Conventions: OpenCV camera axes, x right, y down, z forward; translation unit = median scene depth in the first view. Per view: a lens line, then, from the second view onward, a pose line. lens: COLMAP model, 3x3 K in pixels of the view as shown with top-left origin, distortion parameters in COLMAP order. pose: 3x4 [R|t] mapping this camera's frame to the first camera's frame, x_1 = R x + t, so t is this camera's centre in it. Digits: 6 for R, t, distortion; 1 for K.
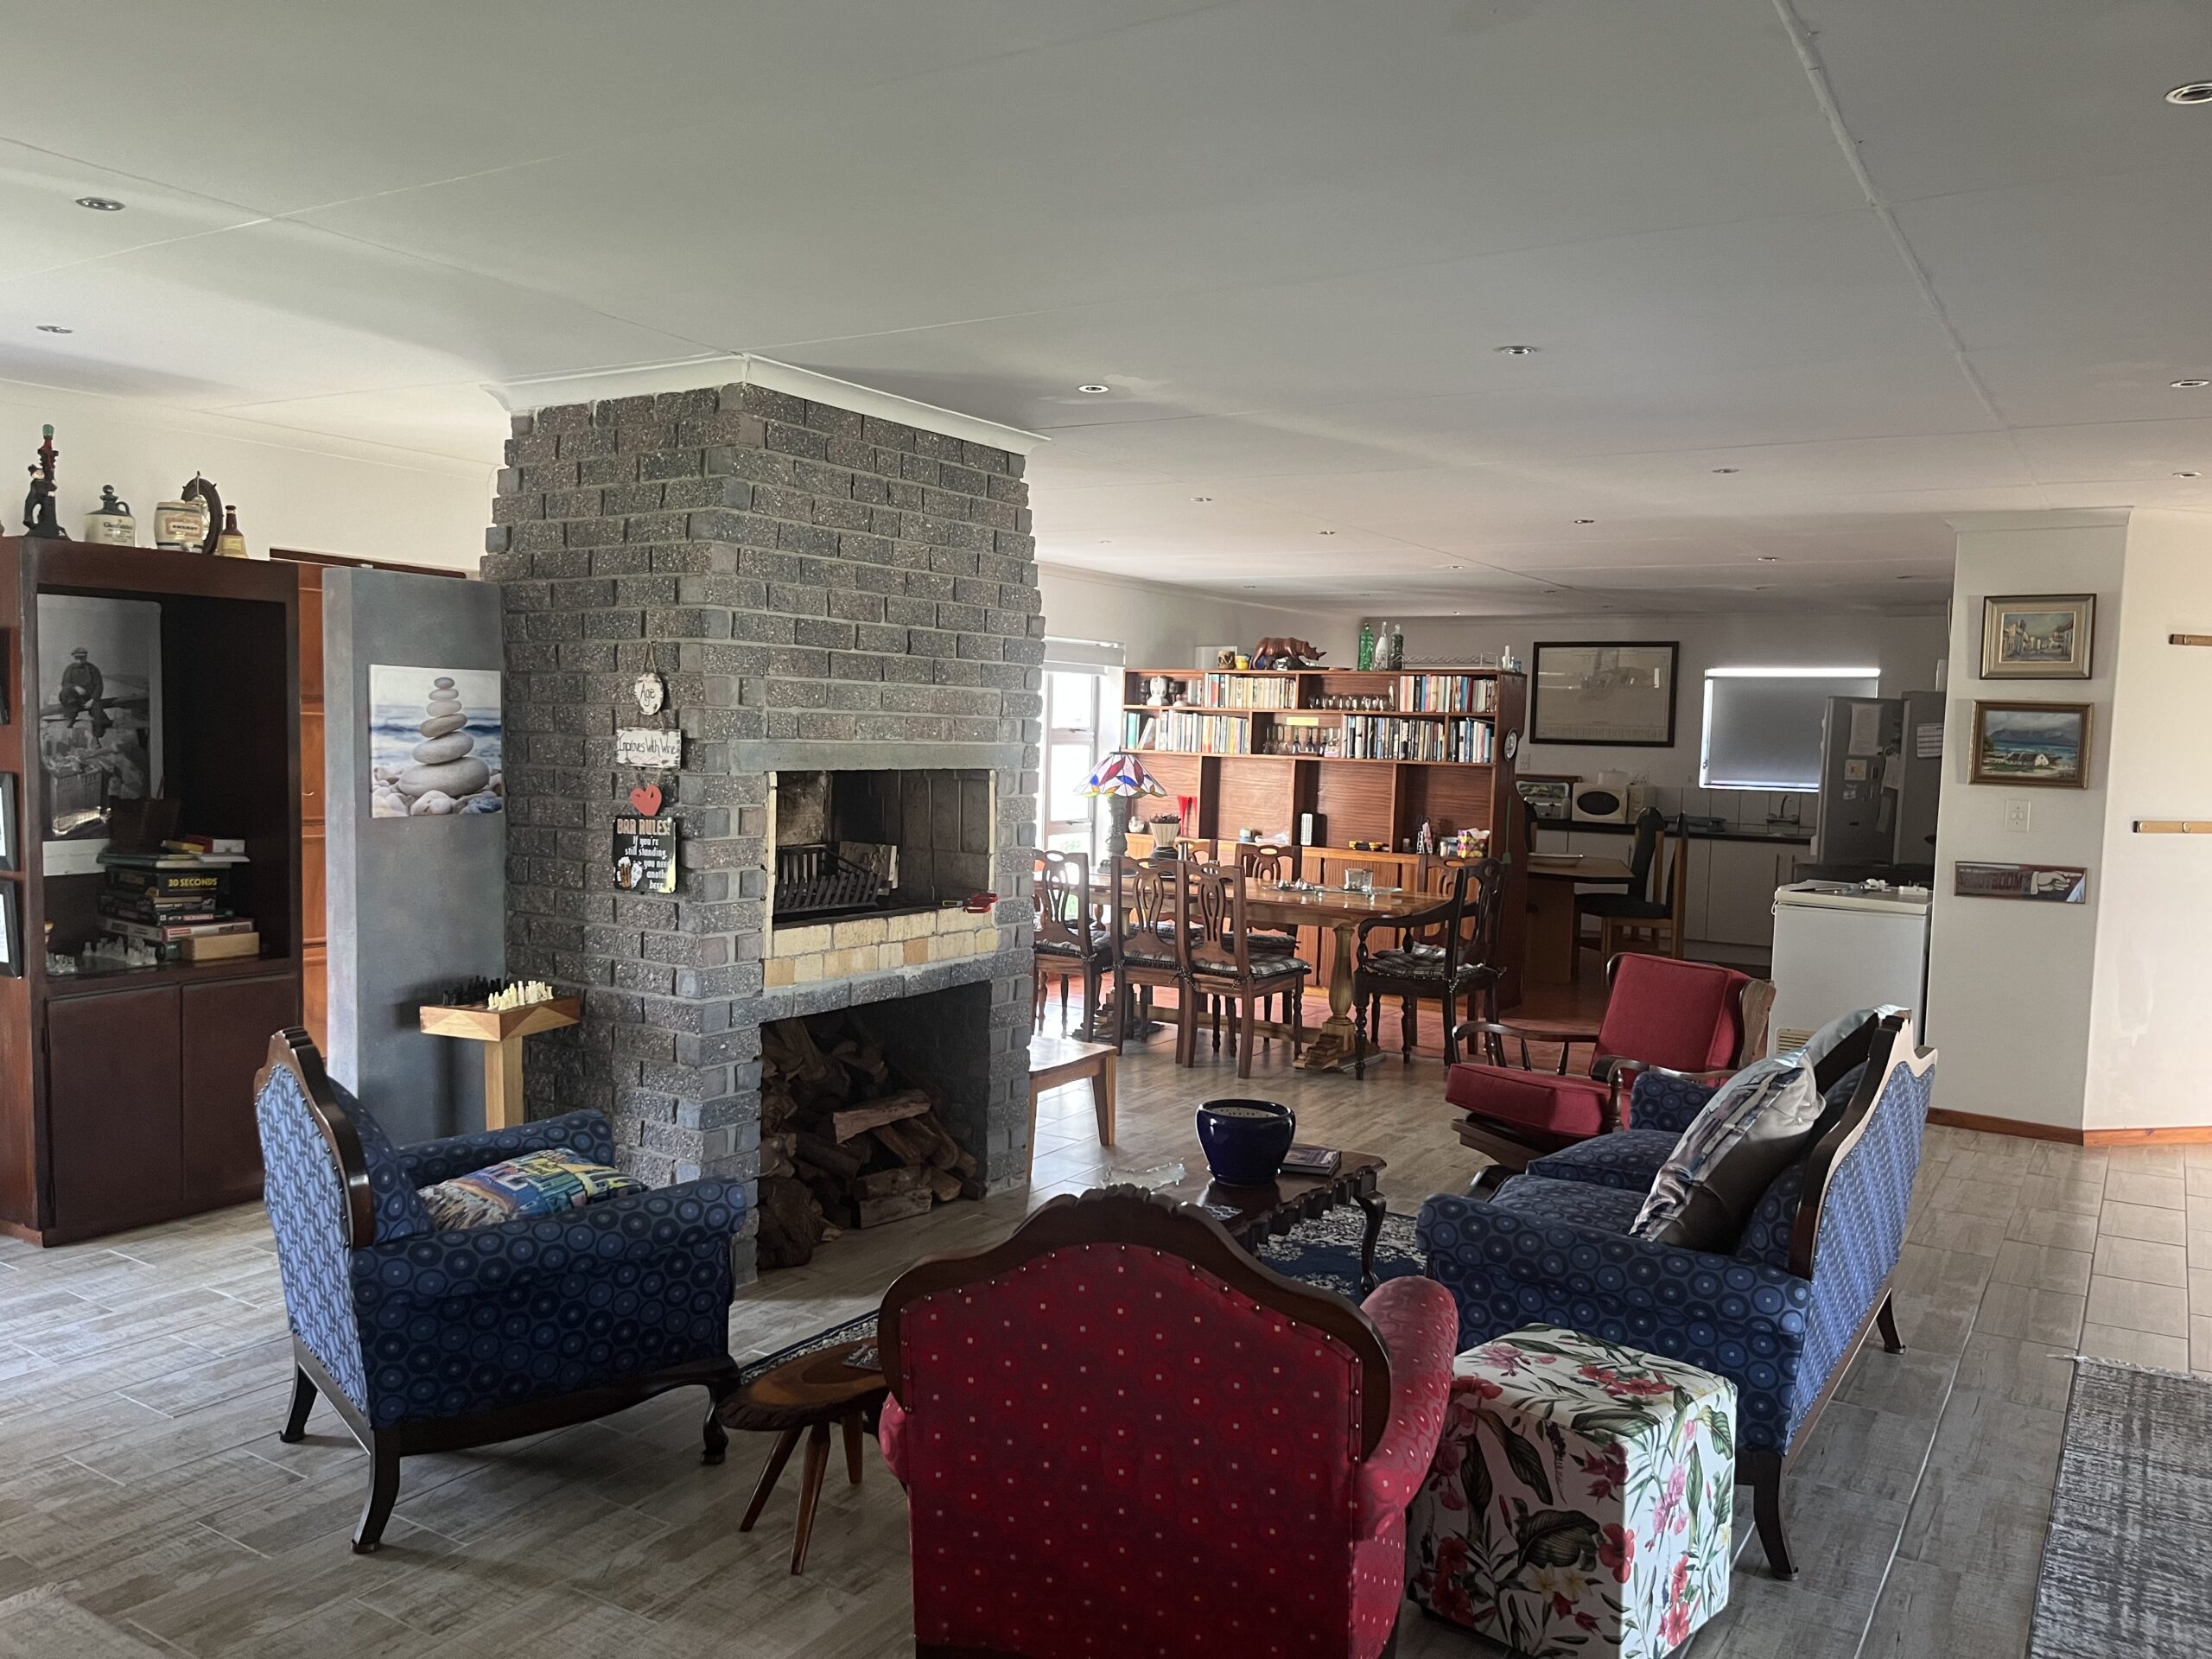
lens RADIAL K [[1677.0, 0, 1114.9], [0, 1677.0, 841.4], [0, 0, 1]] dist [0.069800, -0.096489]
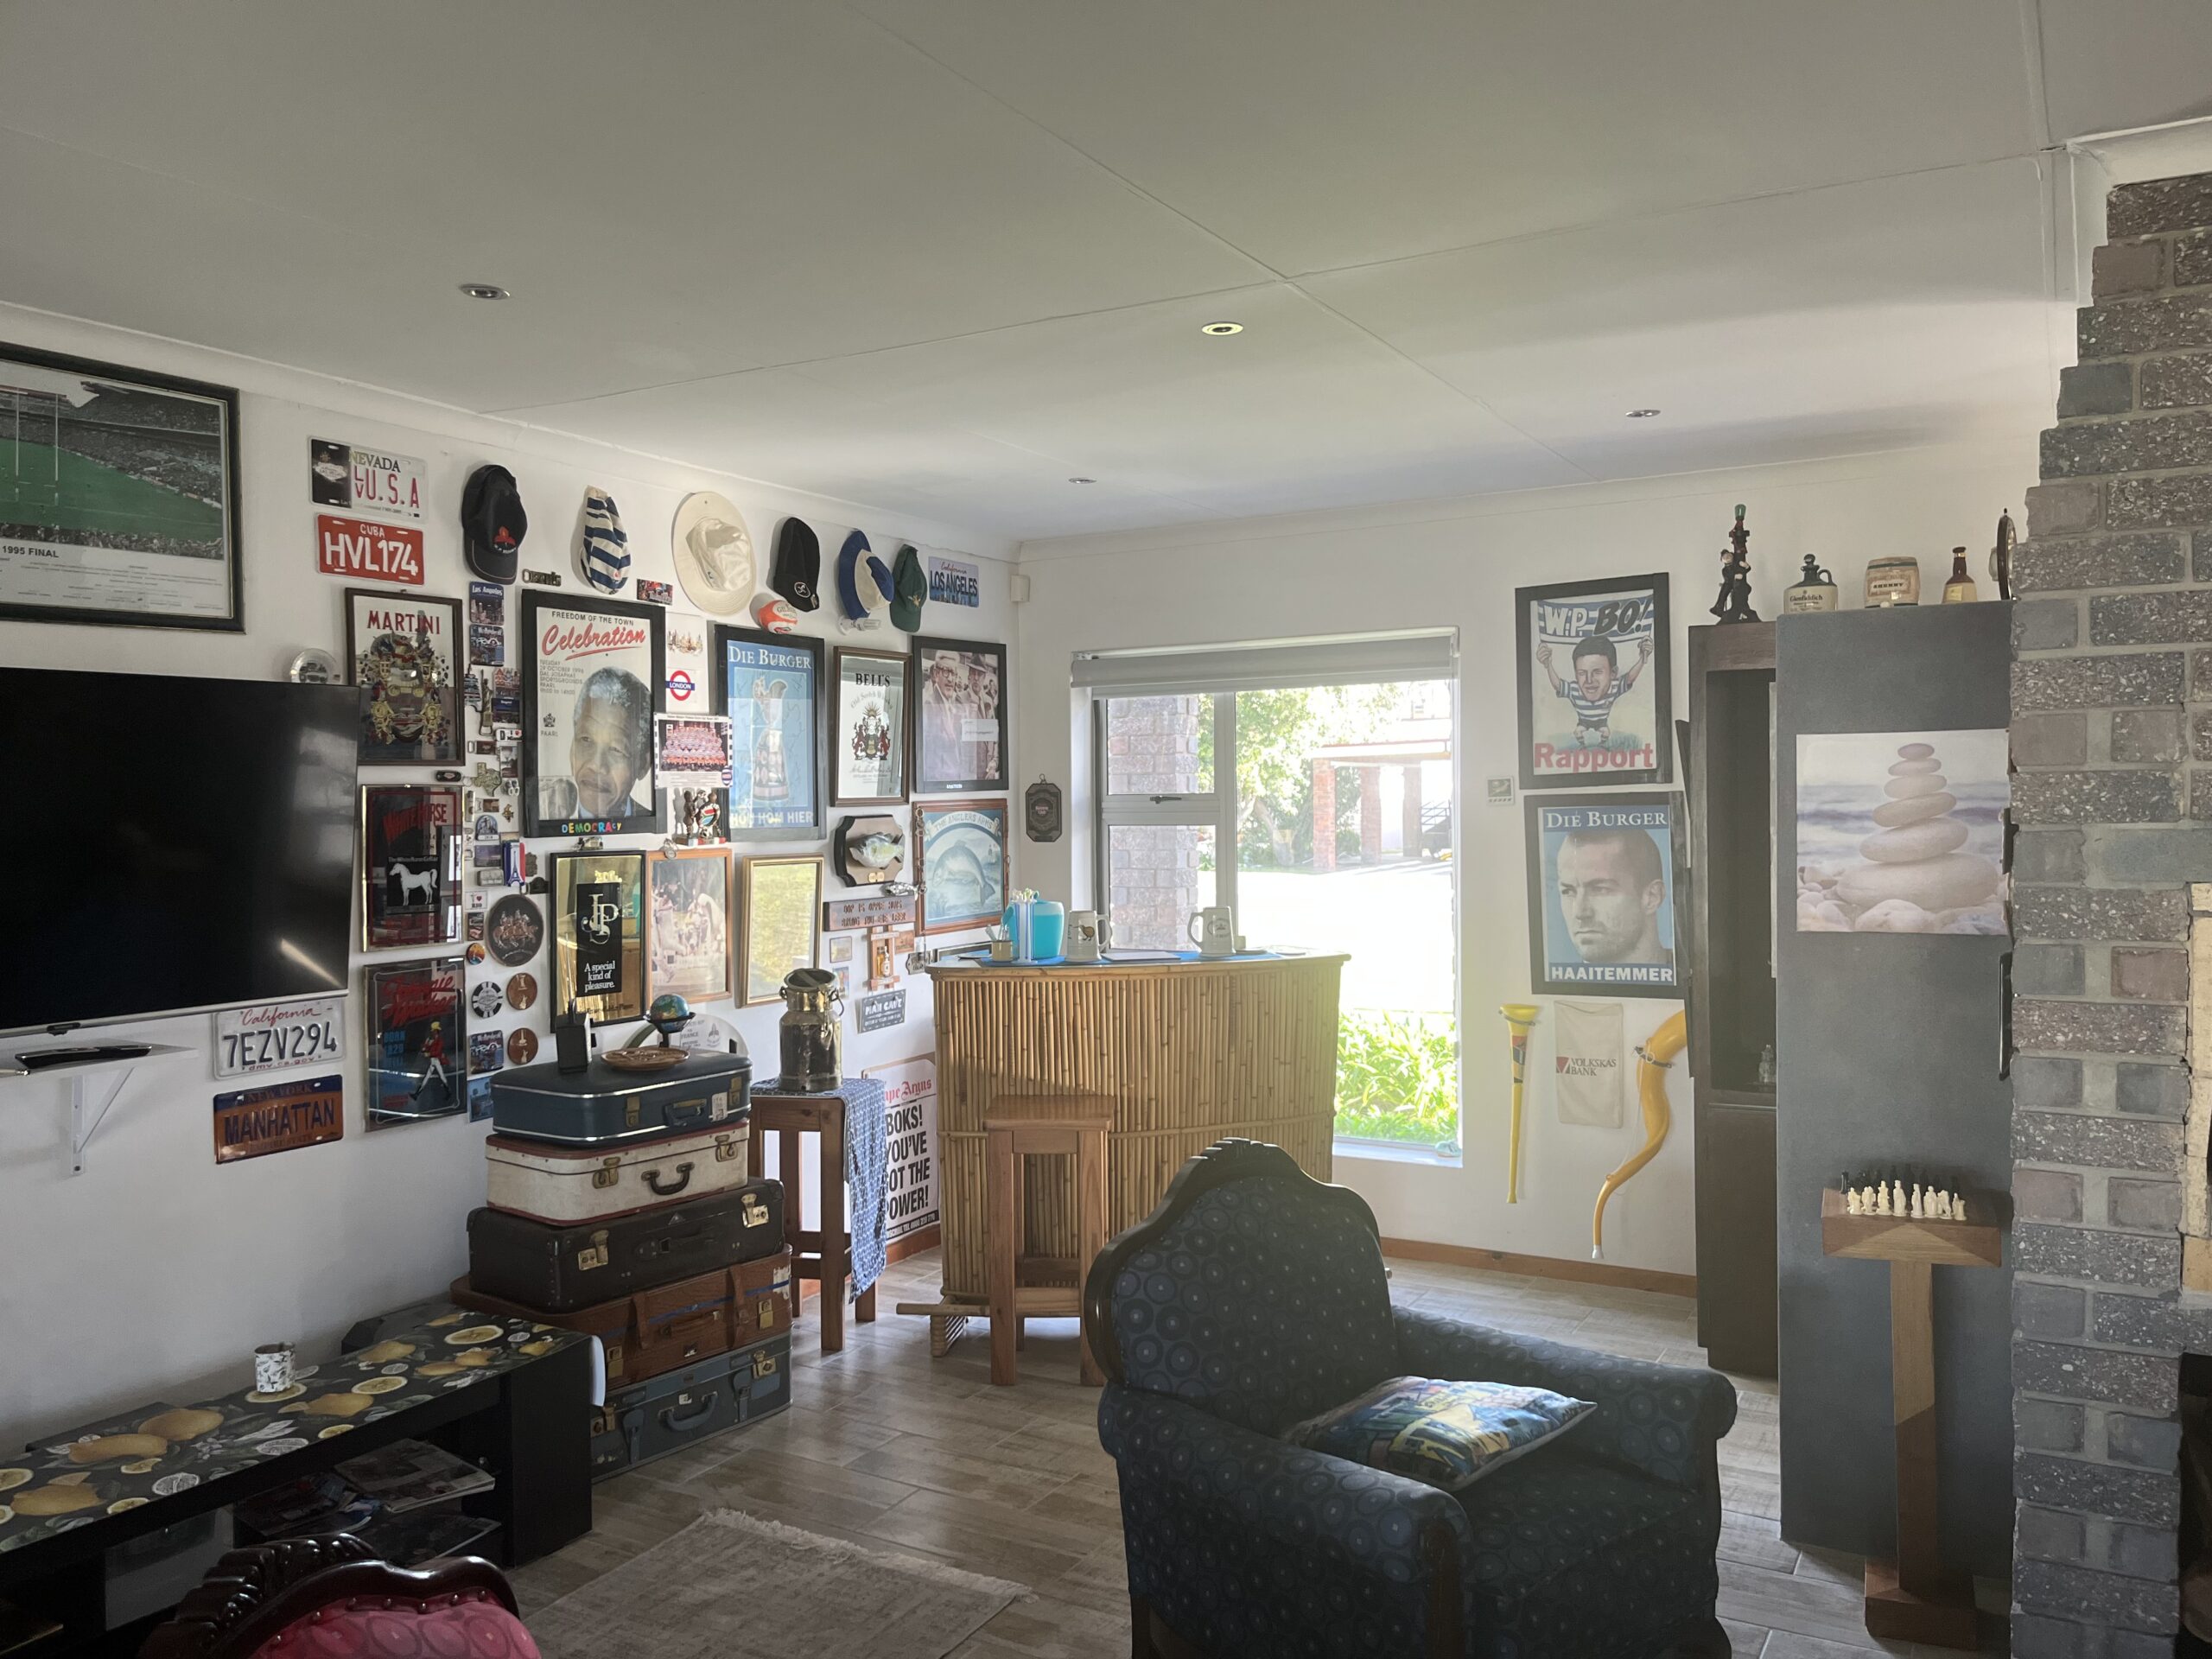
lens RADIAL K [[1677.0, 0, 1123.2], [0, 1677.0, 847.0], [0, 0, 1]] dist [0.069800, -0.096489]
pose [[0.039112, 0.001186, -0.999234, 0.276708], [-0.054993, 0.998486, -0.000967, -0.029446], [0.997720, 0.054988, 0.039118, 0.559364]]
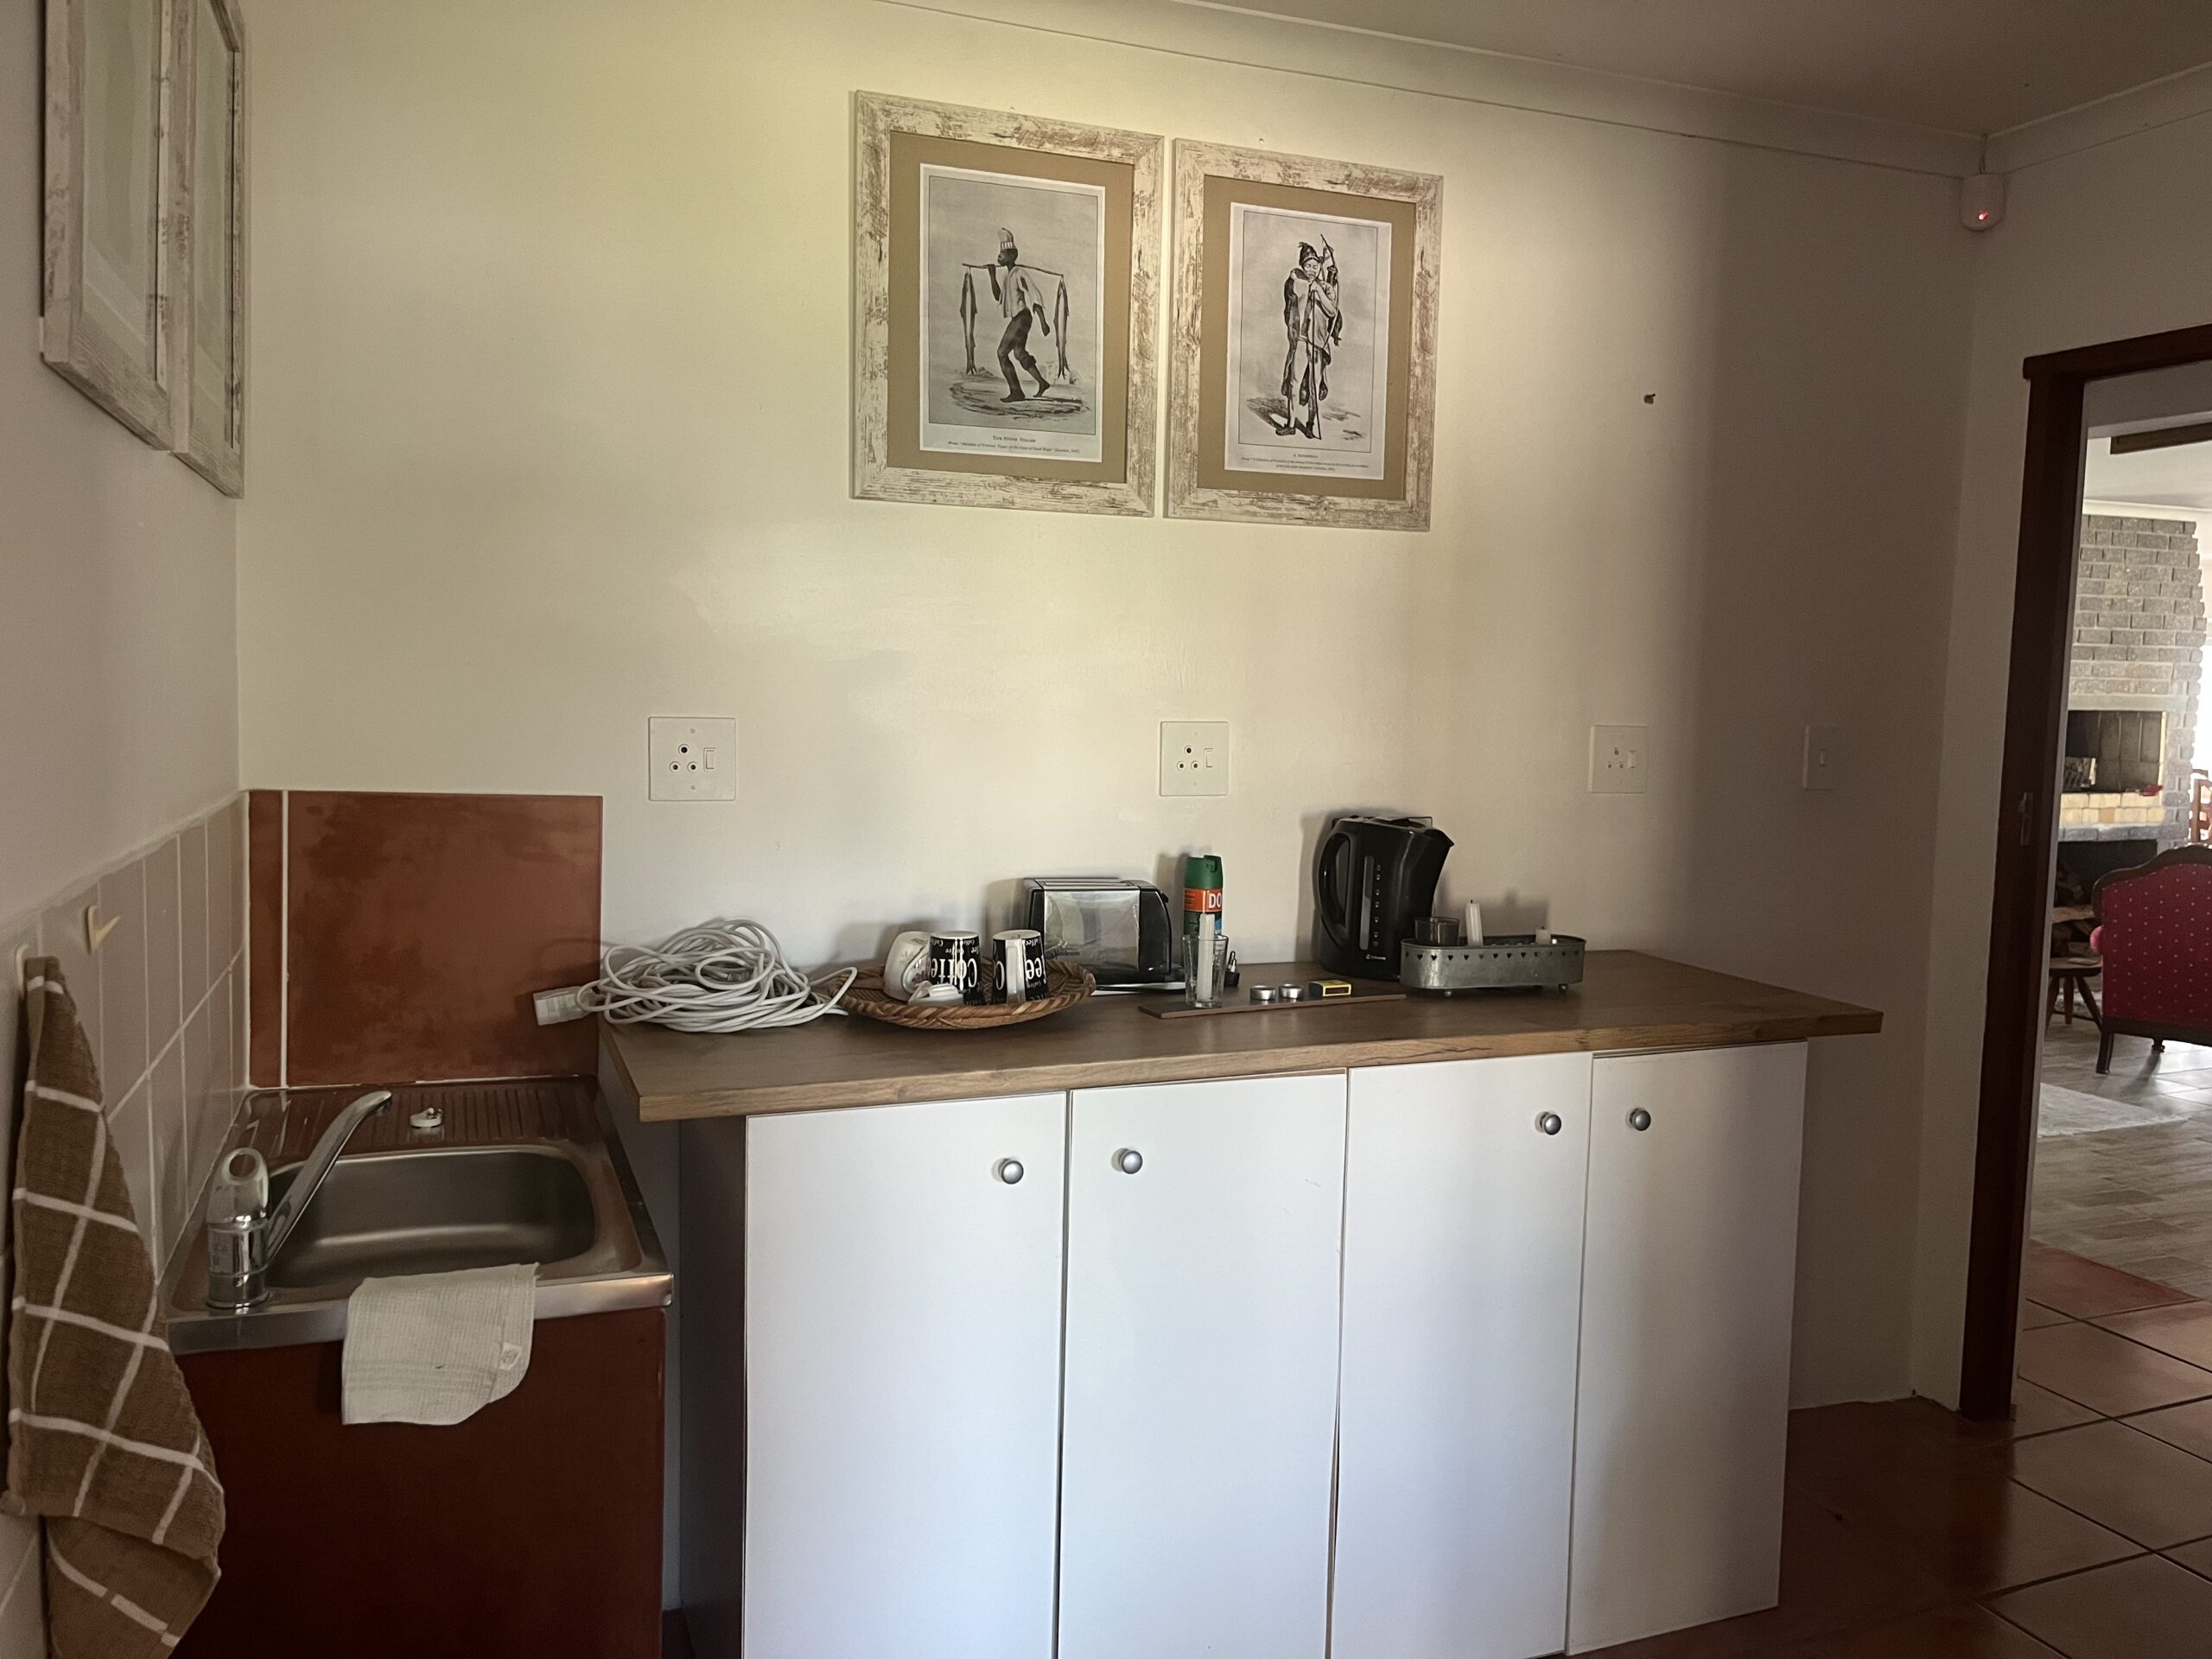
lens RADIAL K [[1677.0, 0, 1112.4], [0, 1677.0, 832.7], [0, 0, 1]] dist [0.069800, -0.096489]
pose [[0.801749, 0.041766, -0.596200, 0.102278], [-0.039290, 0.999081, 0.017152, 0.091646], [0.596368, 0.009673, 0.802653, -1.001120]]
